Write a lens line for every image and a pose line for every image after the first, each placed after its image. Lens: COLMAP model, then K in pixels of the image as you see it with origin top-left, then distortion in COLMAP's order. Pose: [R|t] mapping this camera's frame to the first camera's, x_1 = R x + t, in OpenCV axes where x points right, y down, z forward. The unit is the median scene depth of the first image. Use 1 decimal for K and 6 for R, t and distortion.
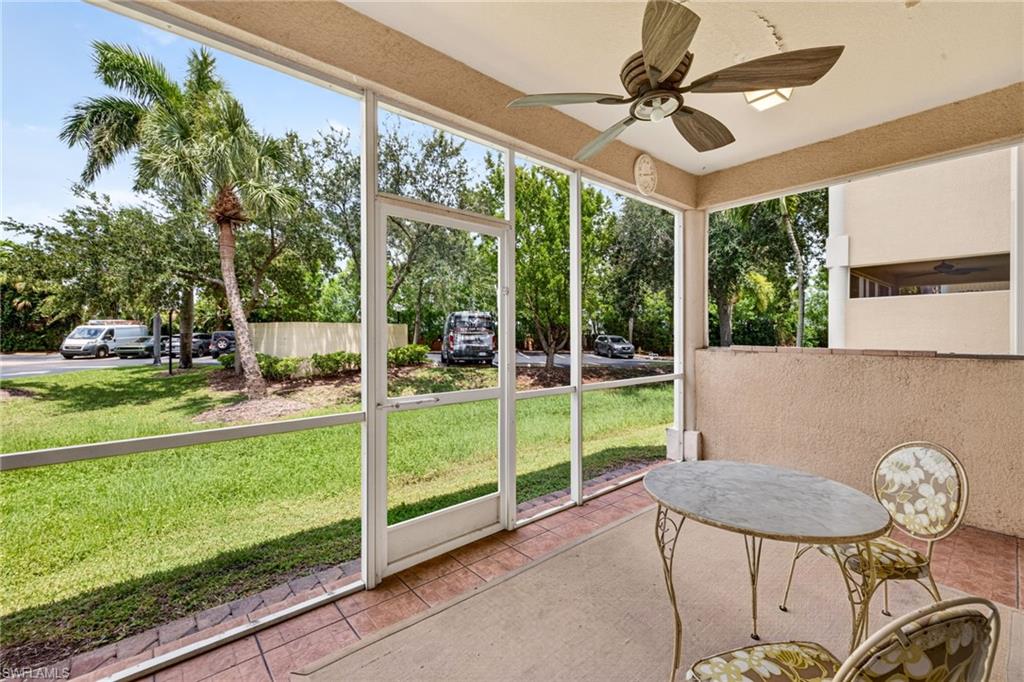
lens RADIAL K [[445.4, 0, 509.0], [0, 445.4, 335.1], [0, 0, 1]] dist [0.011067, -0.000004]
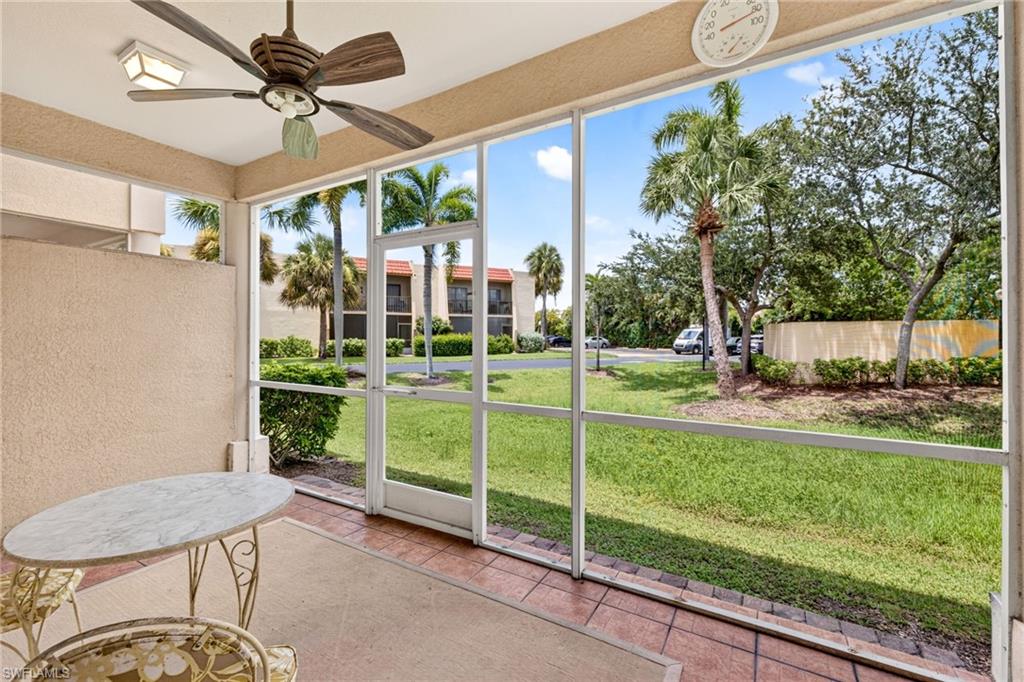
lens RADIAL K [[445.4, 0, 509.0], [0, 445.4, 335.1], [0, 0, 1]] dist [0.011067, -0.000004]
pose [[0.294192, -0.000563, -0.955746, 0.231464], [-0.001847, 0.999998, -0.001158, -0.001529], [0.955745, 0.002106, 0.294190, 0.195958]]
